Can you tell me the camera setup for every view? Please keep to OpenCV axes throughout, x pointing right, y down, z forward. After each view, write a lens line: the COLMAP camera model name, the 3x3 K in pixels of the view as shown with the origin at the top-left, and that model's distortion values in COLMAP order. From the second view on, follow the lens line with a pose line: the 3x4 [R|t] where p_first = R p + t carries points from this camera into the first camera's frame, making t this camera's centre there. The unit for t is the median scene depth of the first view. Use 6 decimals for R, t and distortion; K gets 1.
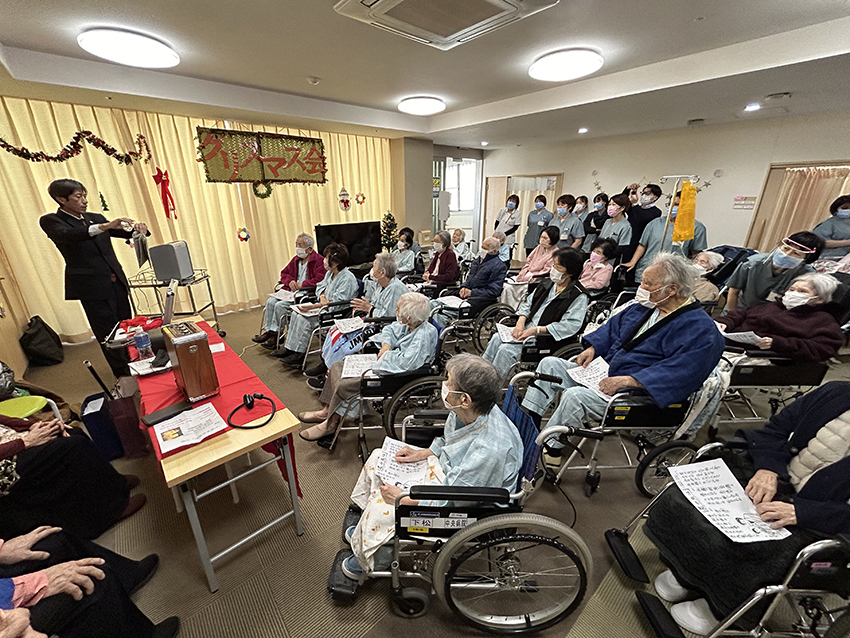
lens RADIAL K [[339.4, 0, 426.9], [0, 339.4, 316.0], [0, 0, 1]] dist [0.003794, 0.000497]
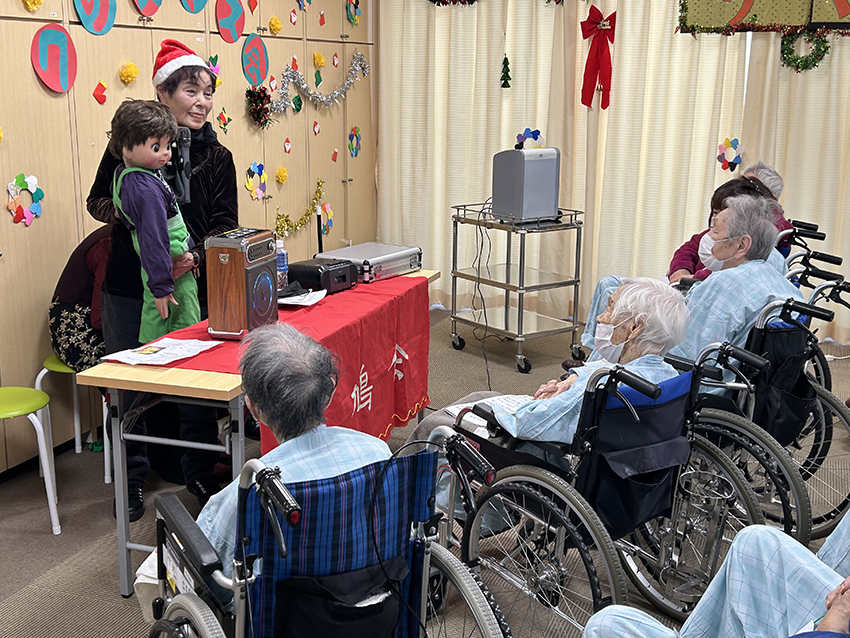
lens RADIAL K [[1024.5, 0, 424.9], [0, 1024.5, 321.1], [0, 0, 1]] dist [-0.019495, 0.000000]
pose [[0.518876, 0.205381, -0.829811, 0.339366], [-0.301104, 0.952410, 0.047447, 0.006156], [0.800065, 0.225241, 0.556024, 0.058701]]
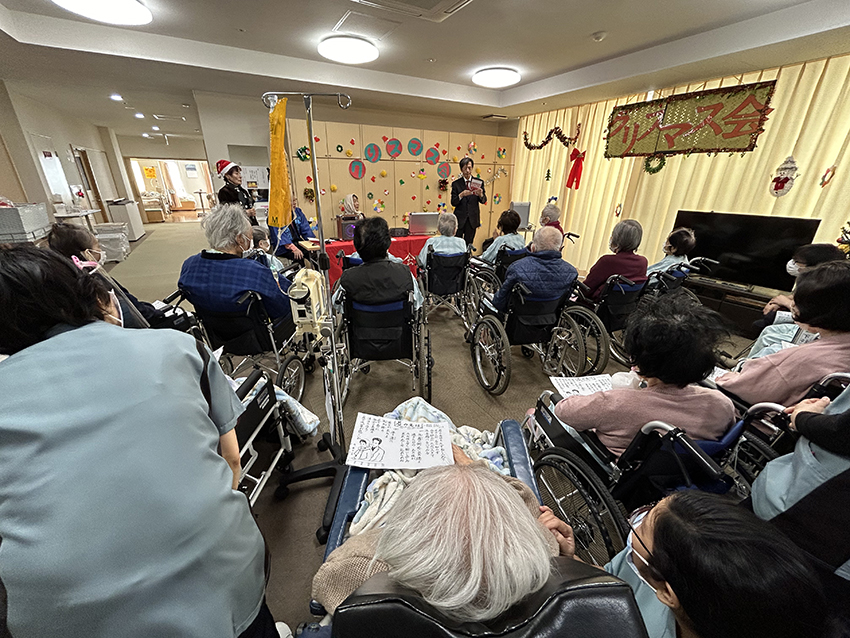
lens RADIAL K [[339.4, 0, 426.9], [0, 339.4, 318.0], [0, 0, 1]] dist [0.003794, 0.000497]
pose [[-0.183337, 0.379143, -0.906994, 0.609001], [-0.351088, 0.836532, 0.420656, -0.195995], [0.918218, 0.395557, -0.020254, 0.624122]]
